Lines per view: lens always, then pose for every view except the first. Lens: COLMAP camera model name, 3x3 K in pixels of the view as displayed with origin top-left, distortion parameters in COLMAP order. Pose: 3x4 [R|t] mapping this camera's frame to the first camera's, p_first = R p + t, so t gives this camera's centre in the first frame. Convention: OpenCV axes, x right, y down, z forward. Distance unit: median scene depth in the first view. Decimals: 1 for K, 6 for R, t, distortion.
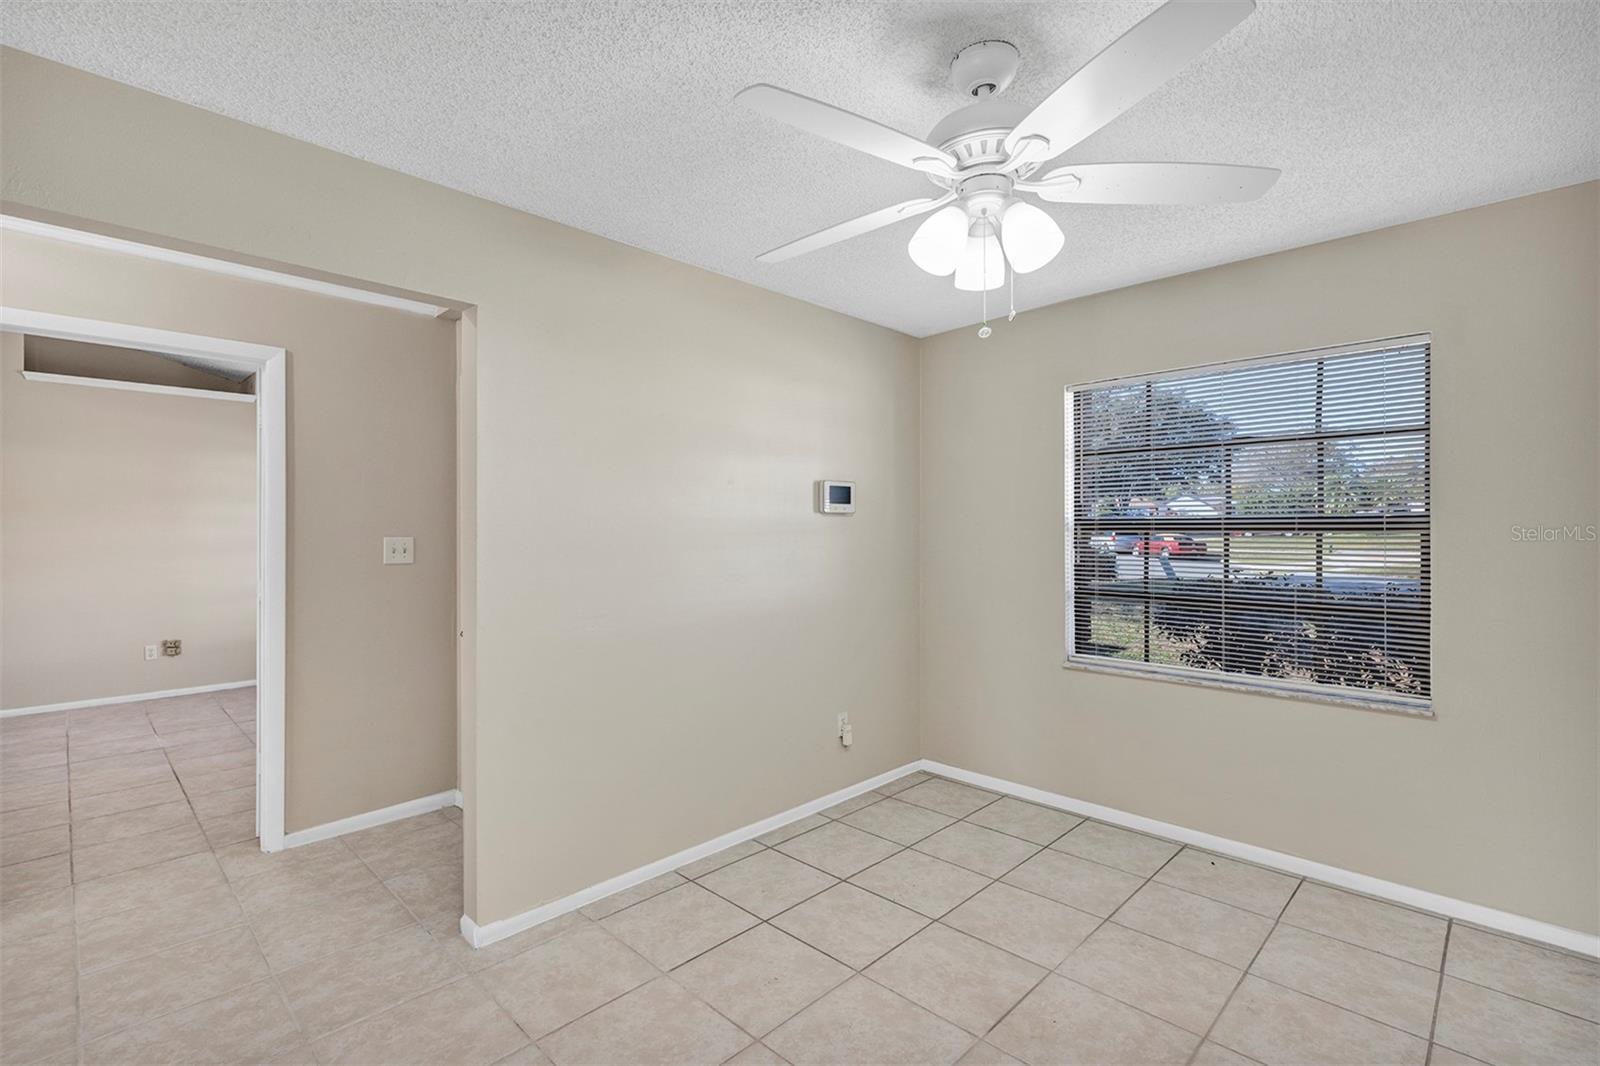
lens RADIAL K [[729.8, 0, 809.3], [0, 729.8, 527.0], [0, 0, 1]] dist [0.007589, 0.000362]
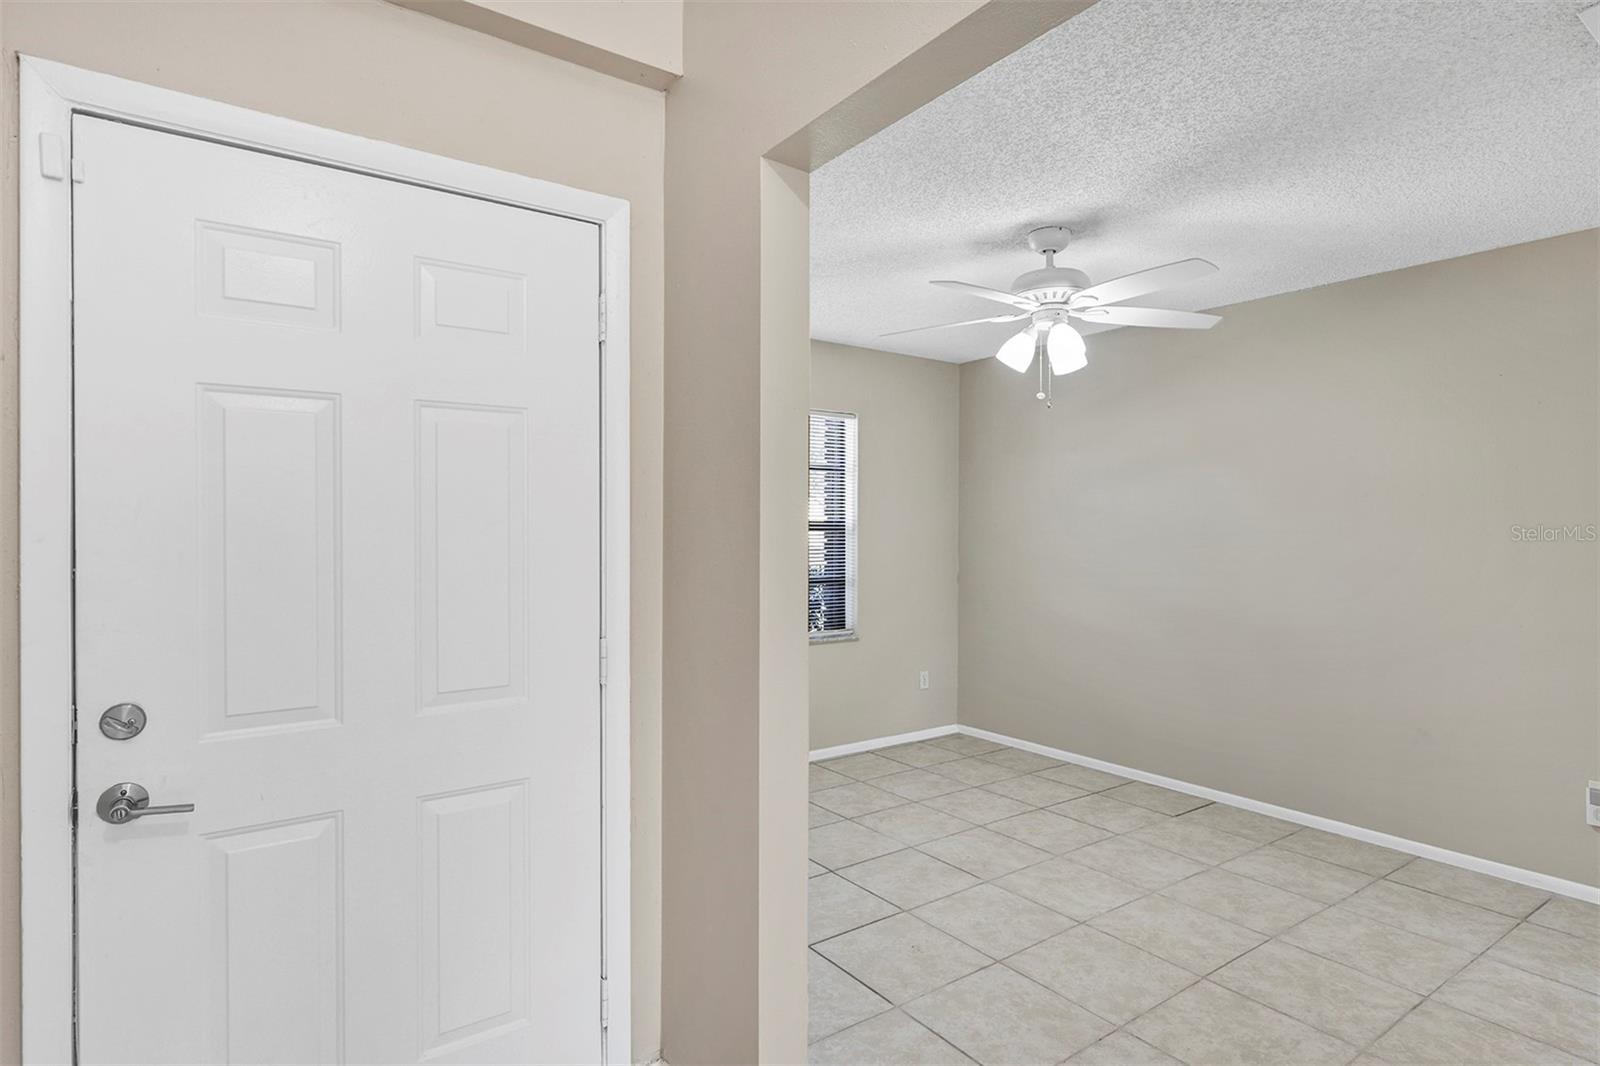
lens RADIAL K [[826.0, 0, 762.8], [0, 826.0, 524.3], [0, 0, 1]] dist [0.001101, 0.001898]
pose [[0.213019, 0.004581, 0.977037, -0.966745], [-0.005254, 0.999980, -0.003543, -0.000115], [-0.977034, -0.004378, 0.213039, 0.721430]]
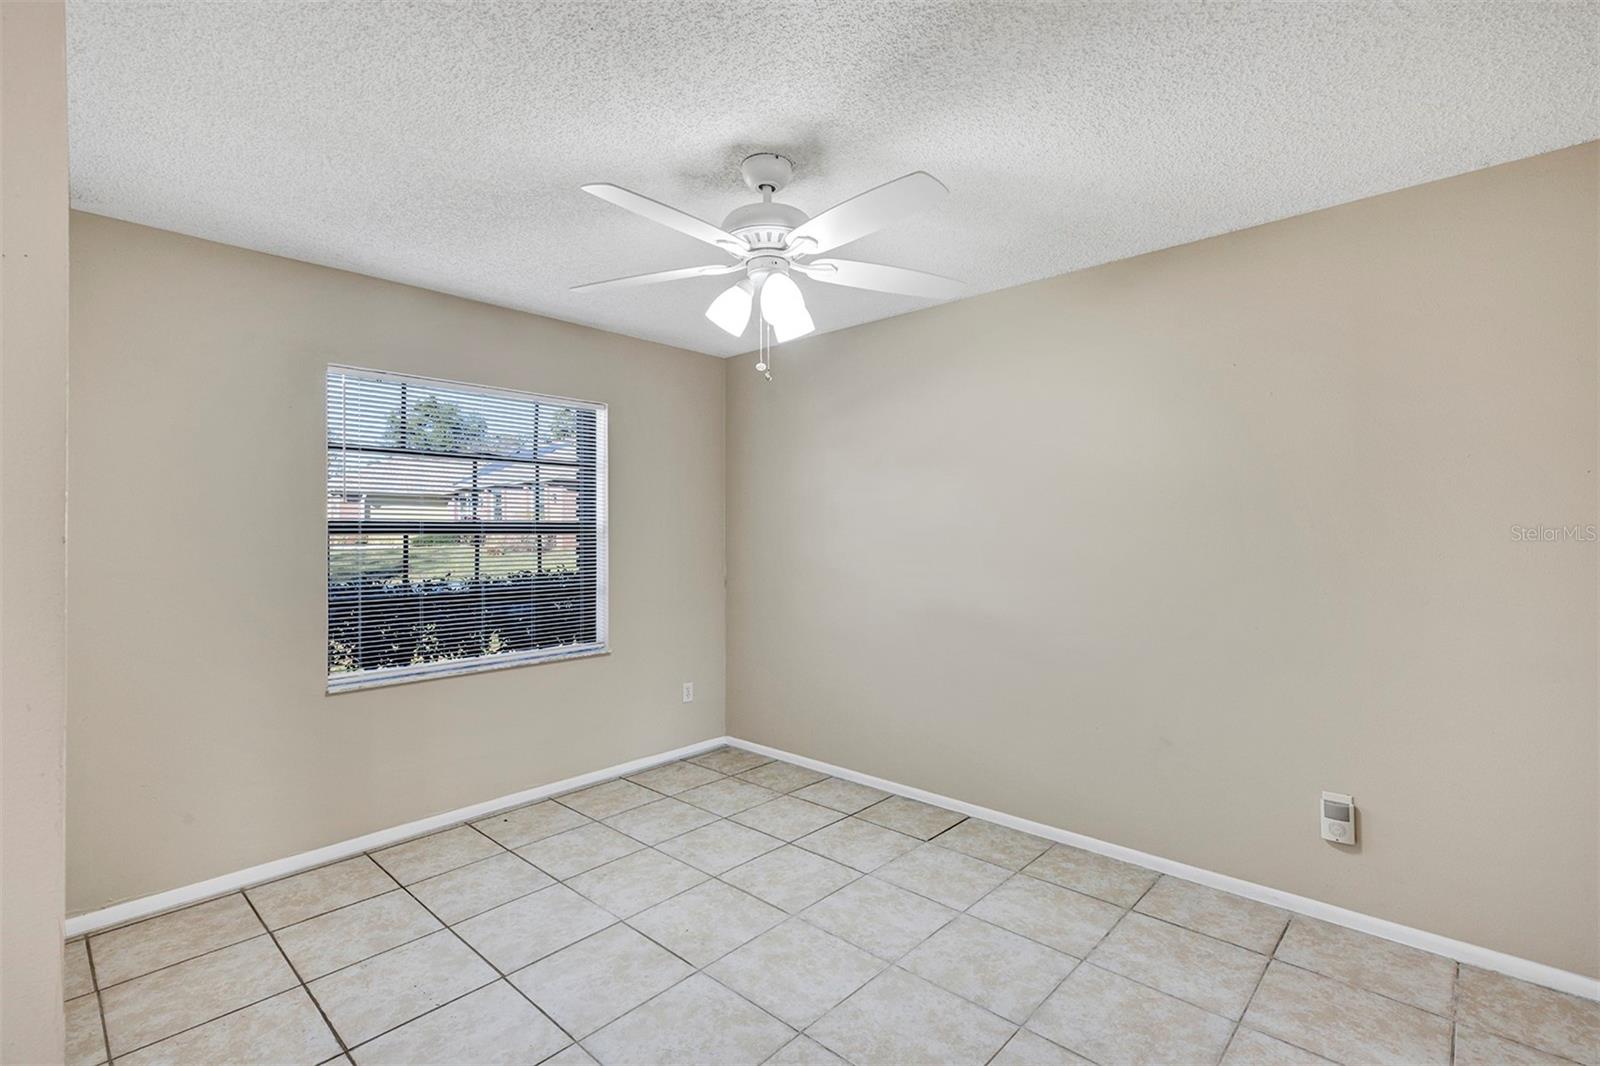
lens RADIAL K [[729.8, 0, 766.8], [0, 729.8, 523.7], [0, 0, 1]] dist [0.007589, 0.000362]
pose [[0.006486, 0.008936, 0.999939, -0.616656], [0.001784, 0.999958, -0.008948, 0.001072], [-0.999977, 0.001842, 0.006470, 0.586723]]
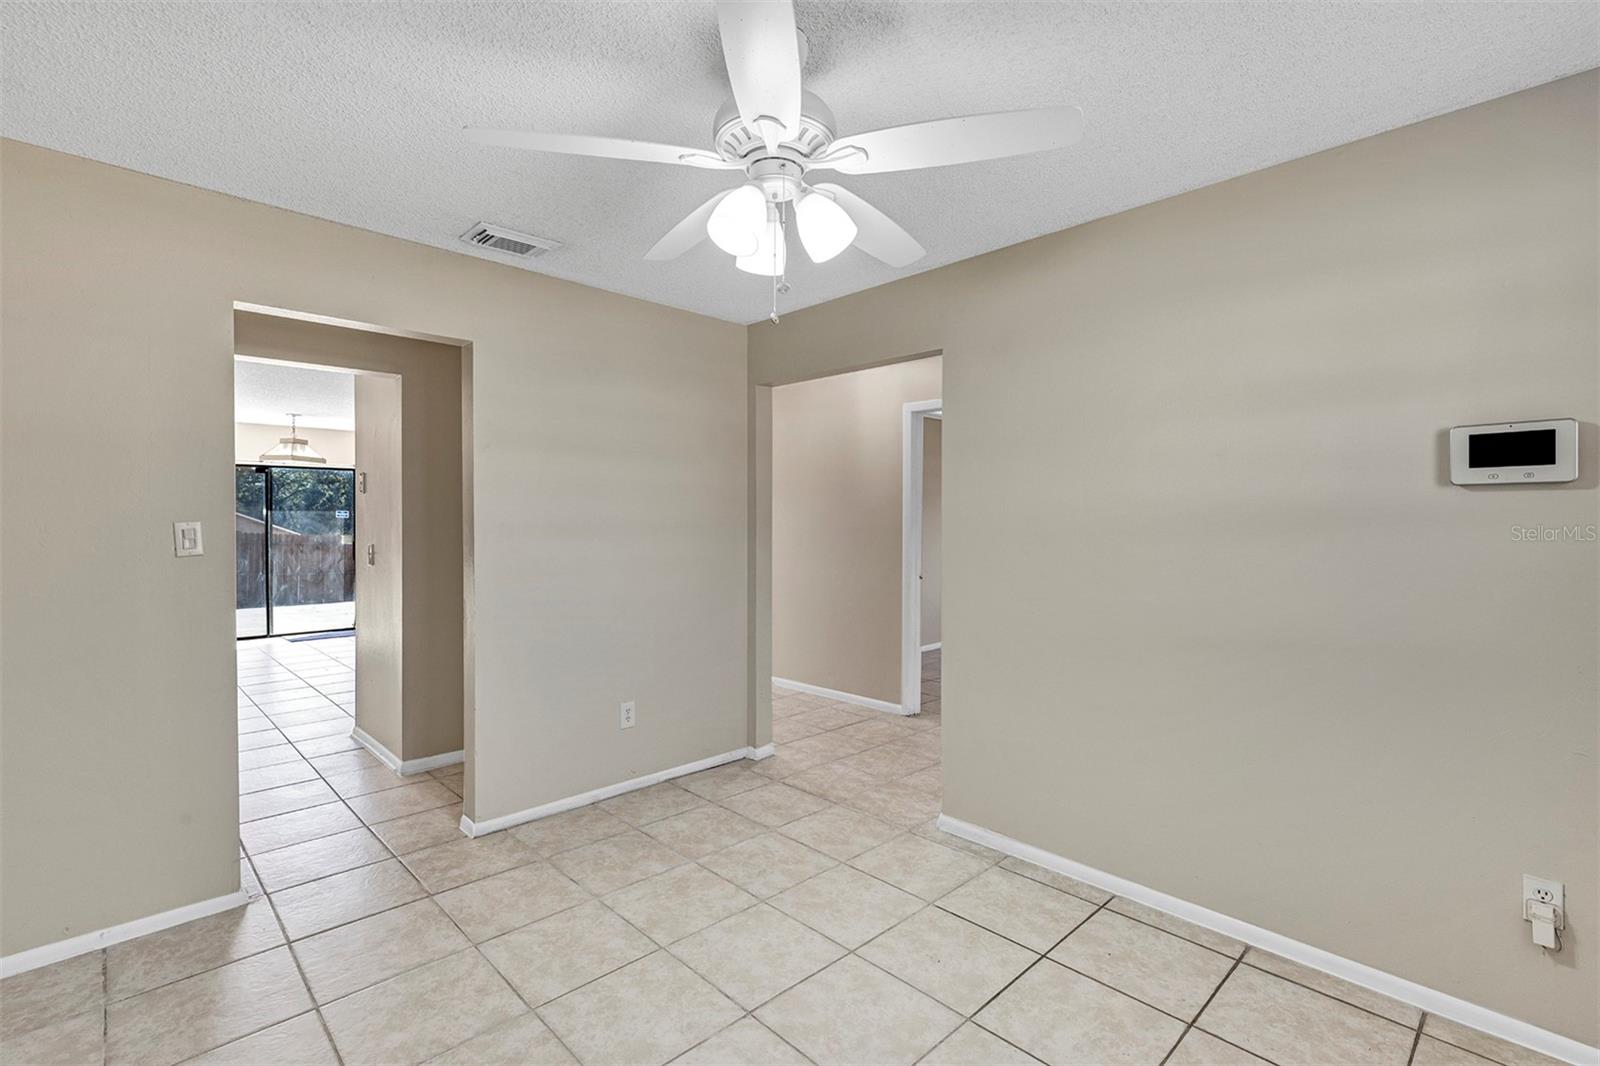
lens RADIAL K [[729.8, 0, 762.1], [0, 729.8, 520.9], [0, 0, 1]] dist [0.007589, 0.000362]
pose [[-0.068147, 0.004300, -0.997666, 0.737699], [0.010476, 0.999939, 0.003594, -0.000199], [0.997620, -0.010207, -0.068188, 0.623749]]
